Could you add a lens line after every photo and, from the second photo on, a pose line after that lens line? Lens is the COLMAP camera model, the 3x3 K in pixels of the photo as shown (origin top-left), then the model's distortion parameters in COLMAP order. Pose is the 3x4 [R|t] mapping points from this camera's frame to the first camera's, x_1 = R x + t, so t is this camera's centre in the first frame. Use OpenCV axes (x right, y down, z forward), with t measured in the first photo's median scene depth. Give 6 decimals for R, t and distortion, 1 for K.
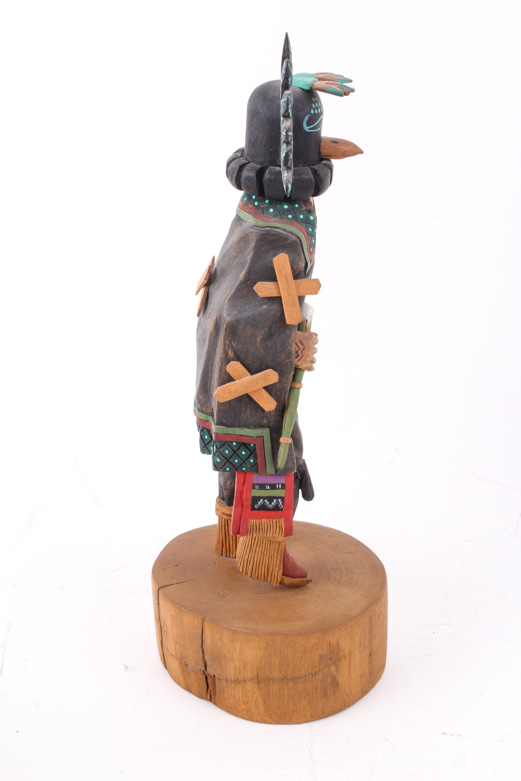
lens RADIAL K [[1294.2, 0, 255.2], [0, 1294.2, 387.1], [0, 0, 1]] dist [-0.006921, 0.000000]
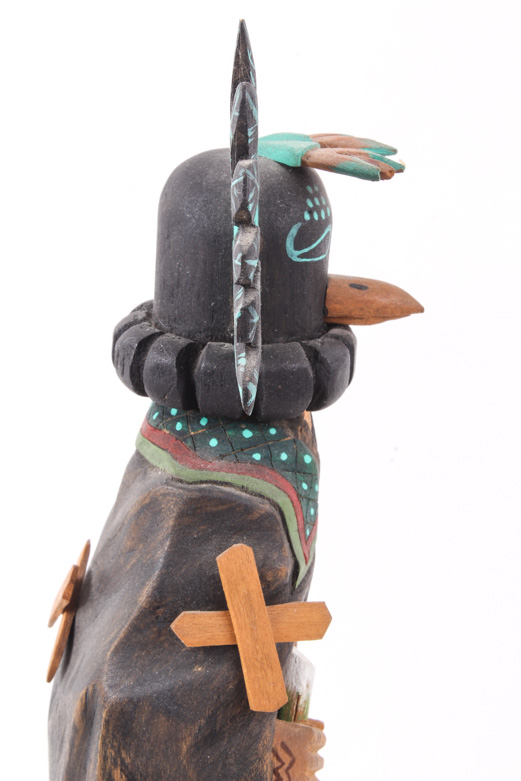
lens RADIAL K [[1789.0, 0, 257.5], [0, 1789.0, 390.9], [0, 0, 1]] dist [0.057285, 0.000000]
pose [[0.999913, -0.002906, 0.012892, 0.018557], [0.004700, 0.989943, -0.141391, -0.066576], [-0.012352, 0.141439, 0.989870, 0.391933]]
